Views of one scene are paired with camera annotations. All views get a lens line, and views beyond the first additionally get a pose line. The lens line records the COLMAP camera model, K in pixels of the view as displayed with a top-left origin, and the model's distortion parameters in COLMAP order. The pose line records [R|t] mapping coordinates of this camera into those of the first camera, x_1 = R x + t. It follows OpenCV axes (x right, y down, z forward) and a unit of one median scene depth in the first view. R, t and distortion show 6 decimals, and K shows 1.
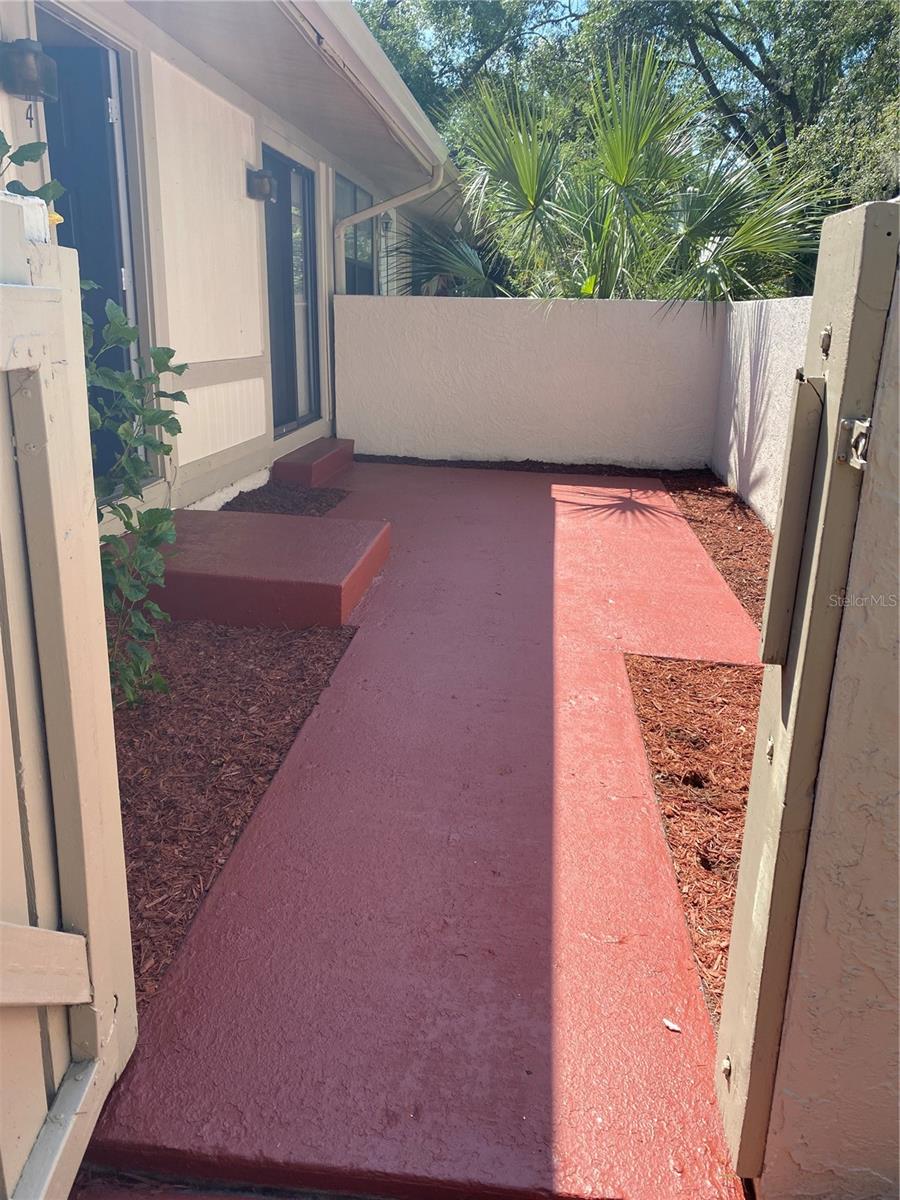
lens RADIAL K [[924.9, 0, 454.1], [0, 924.9, 582.2], [0, 0, 1]] dist [0.063237, -0.090721]
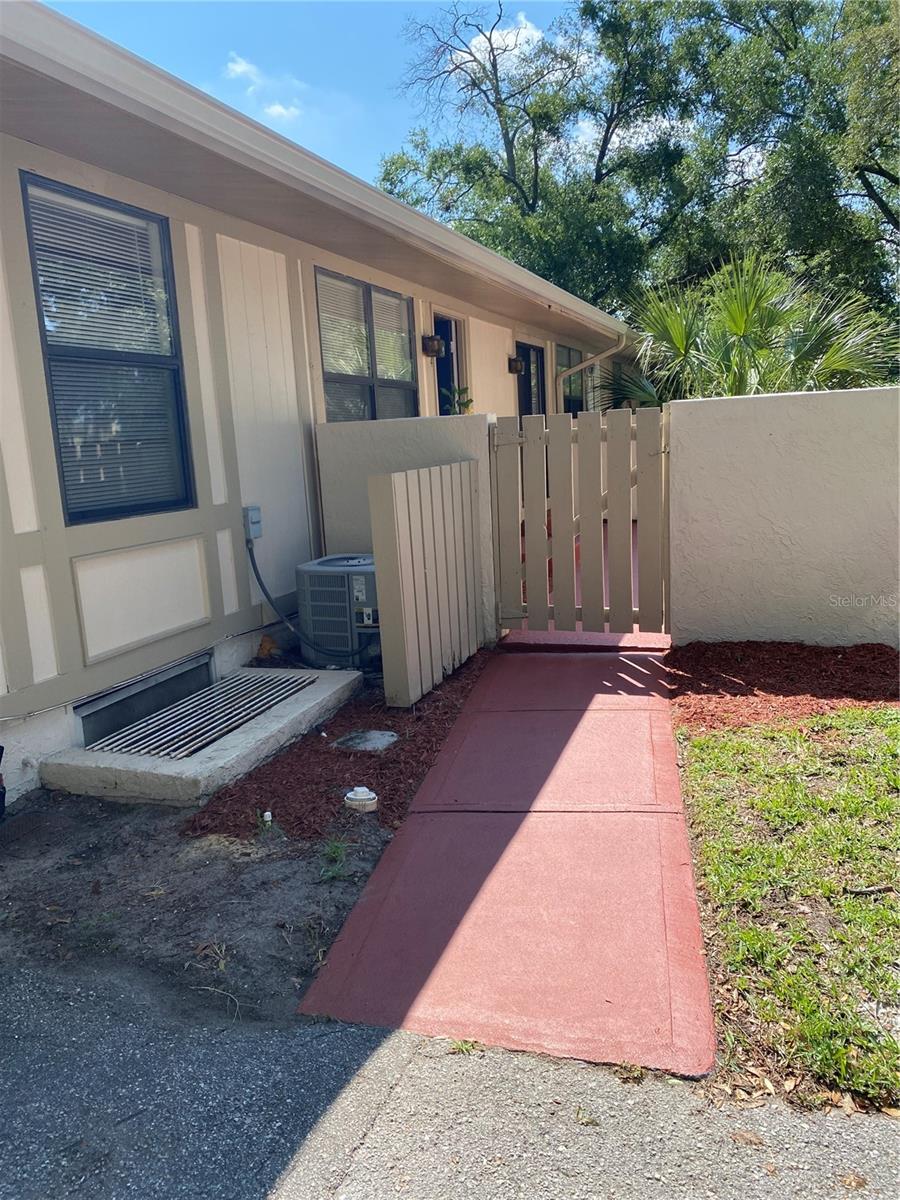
lens RADIAL K [[924.9, 0, 454.1], [0, 924.9, 582.2], [0, 0, 1]] dist [0.063237, -0.090721]
pose [[0.970928, -0.036179, -0.236621, 0.065293], [0.008255, 0.992985, -0.117951, 0.152475], [0.239228, 0.112569, 0.964416, -0.538719]]
